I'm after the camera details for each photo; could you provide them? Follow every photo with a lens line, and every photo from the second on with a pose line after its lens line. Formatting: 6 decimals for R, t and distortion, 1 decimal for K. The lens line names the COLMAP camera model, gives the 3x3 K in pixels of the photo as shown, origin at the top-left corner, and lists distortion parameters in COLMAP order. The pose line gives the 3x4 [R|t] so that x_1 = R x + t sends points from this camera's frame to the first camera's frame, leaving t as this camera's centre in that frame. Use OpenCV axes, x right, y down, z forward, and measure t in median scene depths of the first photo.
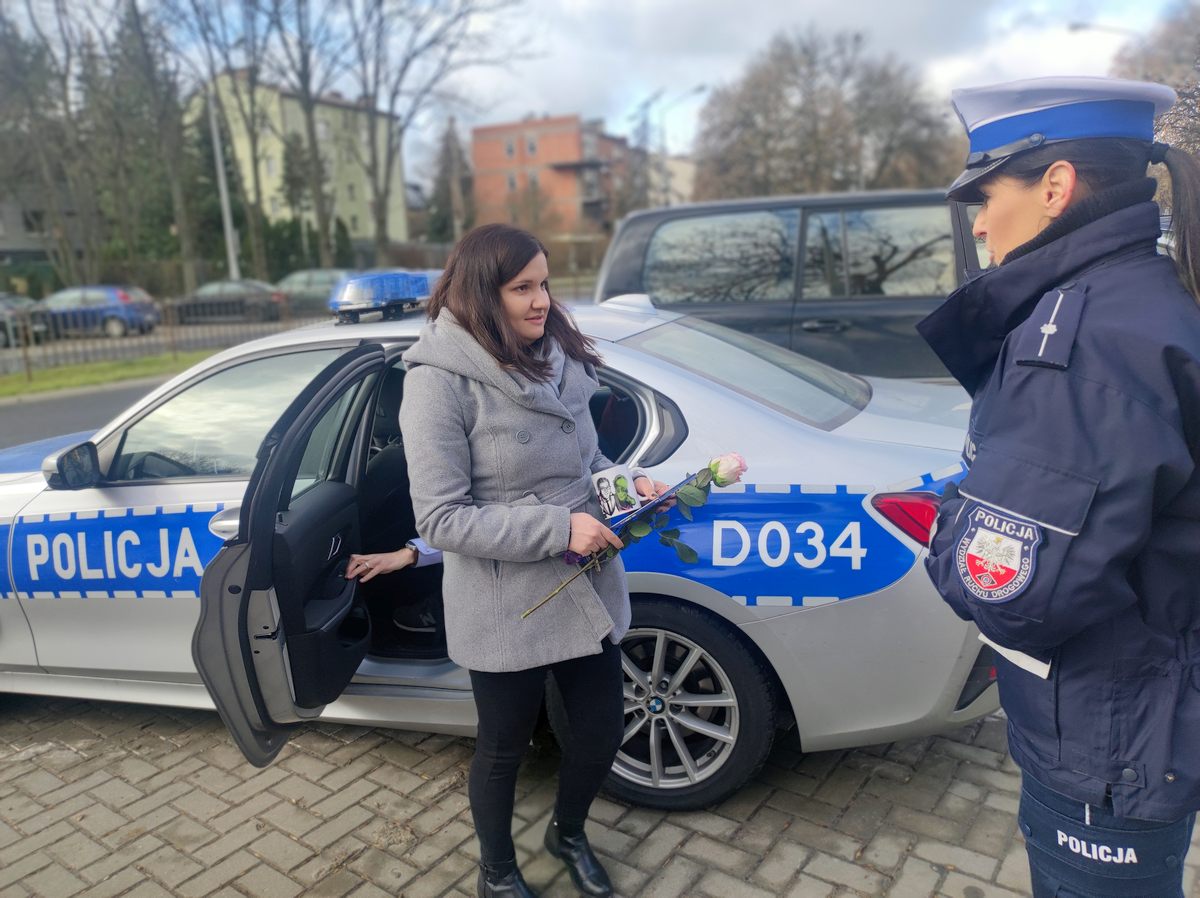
lens RADIAL K [[876.4, 0, 597.0], [0, 876.4, 453.9], [0, 0, 1]] dist [0.025990, -0.023895]
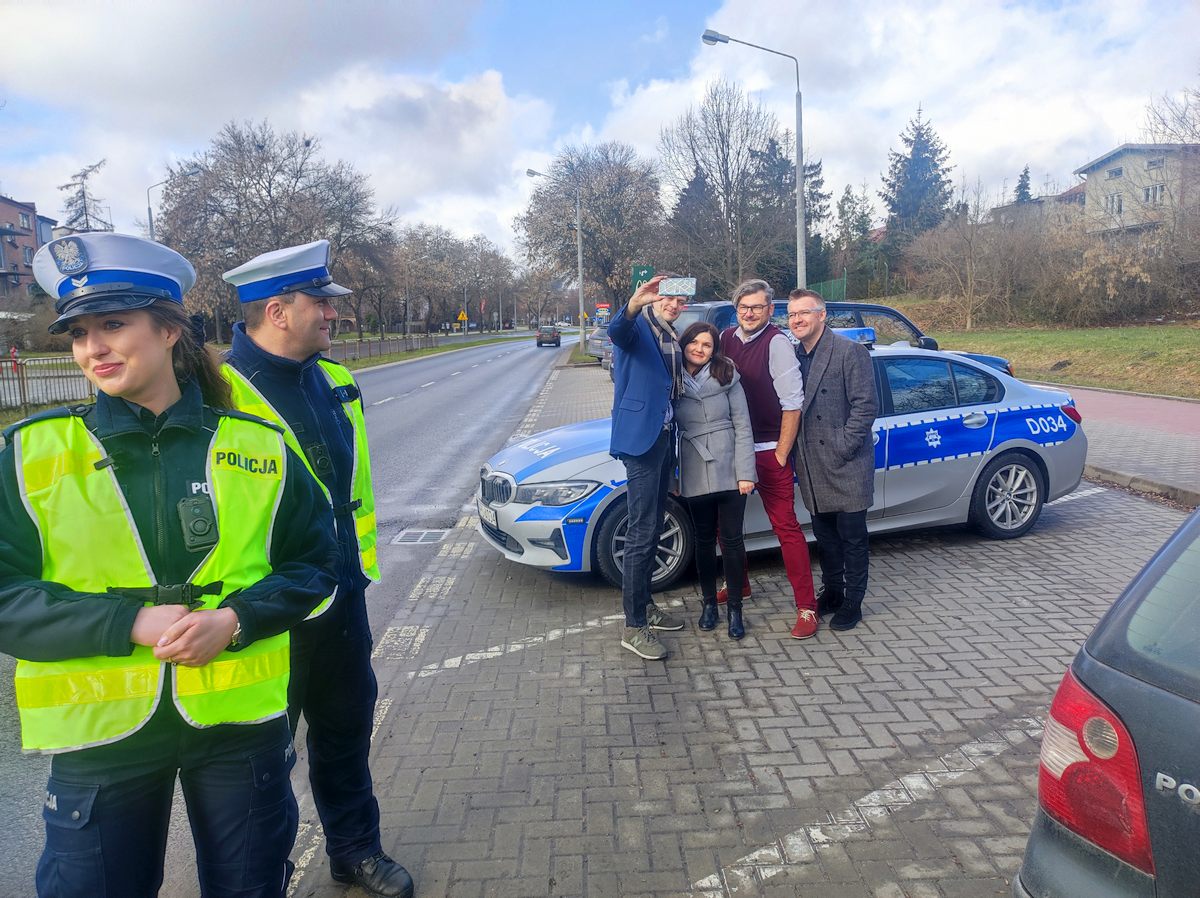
lens RADIAL K [[876.4, 0, 634.6], [0, 876.4, 445.9], [0, 0, 1]] dist [0.025990, -0.023895]
pose [[0.780566, -0.046175, 0.623366, -0.458992], [0.115827, 0.990681, -0.071654, 0.039044], [-0.614249, 0.128133, 0.778640, -0.066355]]
